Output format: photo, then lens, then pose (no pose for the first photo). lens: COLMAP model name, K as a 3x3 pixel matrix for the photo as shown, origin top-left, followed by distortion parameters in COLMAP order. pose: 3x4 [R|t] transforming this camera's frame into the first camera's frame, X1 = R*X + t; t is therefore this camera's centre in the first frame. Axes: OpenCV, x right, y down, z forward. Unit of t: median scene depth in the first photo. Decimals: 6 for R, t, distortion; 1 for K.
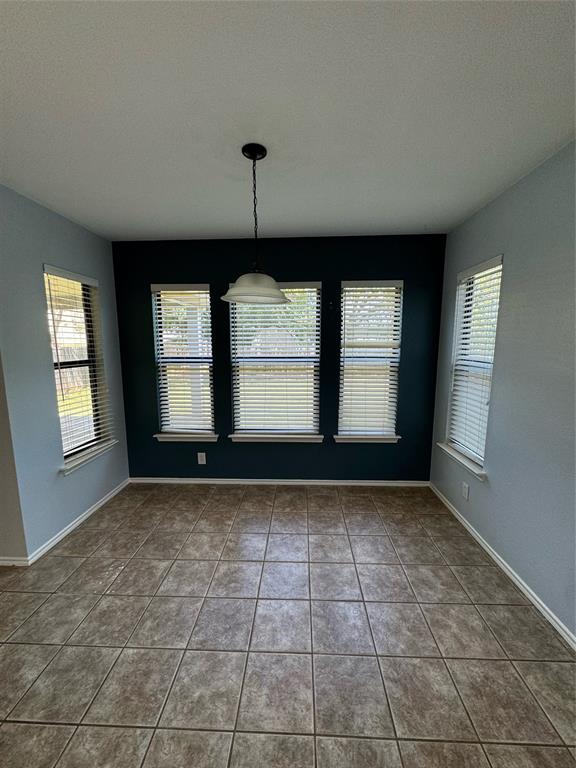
lens RADIAL K [[309.1, 0, 287.0], [0, 309.1, 385.4], [0, 0, 1]] dist [-0.001403, 0.000169]
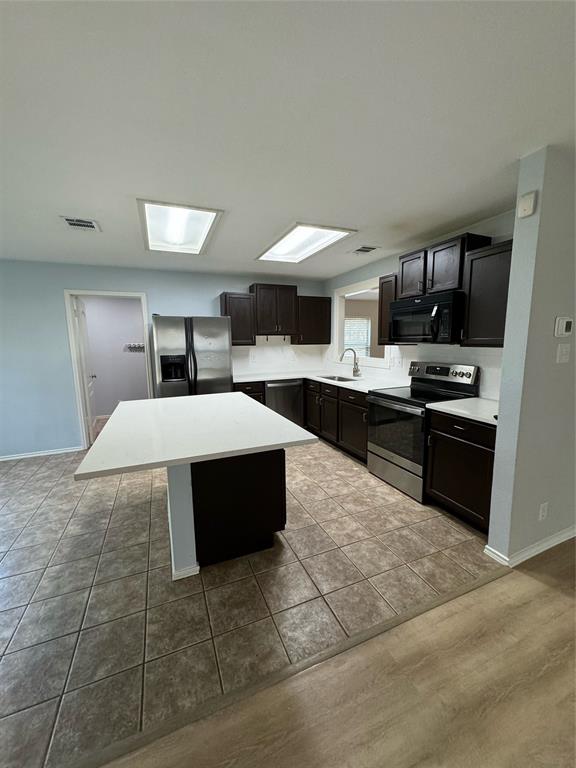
lens RADIAL K [[309.1, 0, 289.6], [0, 309.1, 384.9], [0, 0, 1]] dist [-0.001403, 0.000169]
pose [[-0.421083, -0.124023, 0.898503, -2.624488], [0.138068, 0.970299, 0.198638, 0.005072], [-0.896452, 0.207698, -0.391453, 0.007953]]
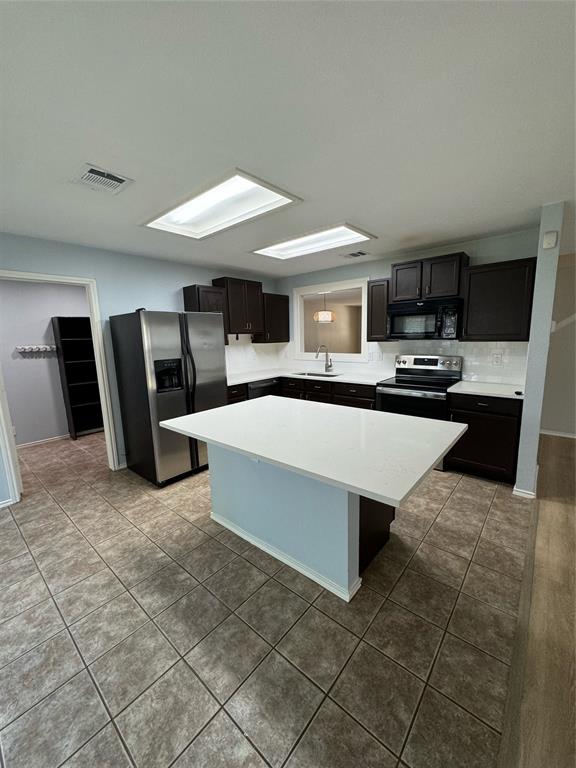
lens RADIAL K [[309.1, 0, 287.2], [0, 309.1, 385.5], [0, 0, 1]] dist [-0.001403, 0.000169]
pose [[-0.784834, -0.079950, 0.614528, -1.751927], [0.110981, 0.957478, 0.266307, -0.168568], [-0.609688, 0.277207, -0.742588, 1.003673]]
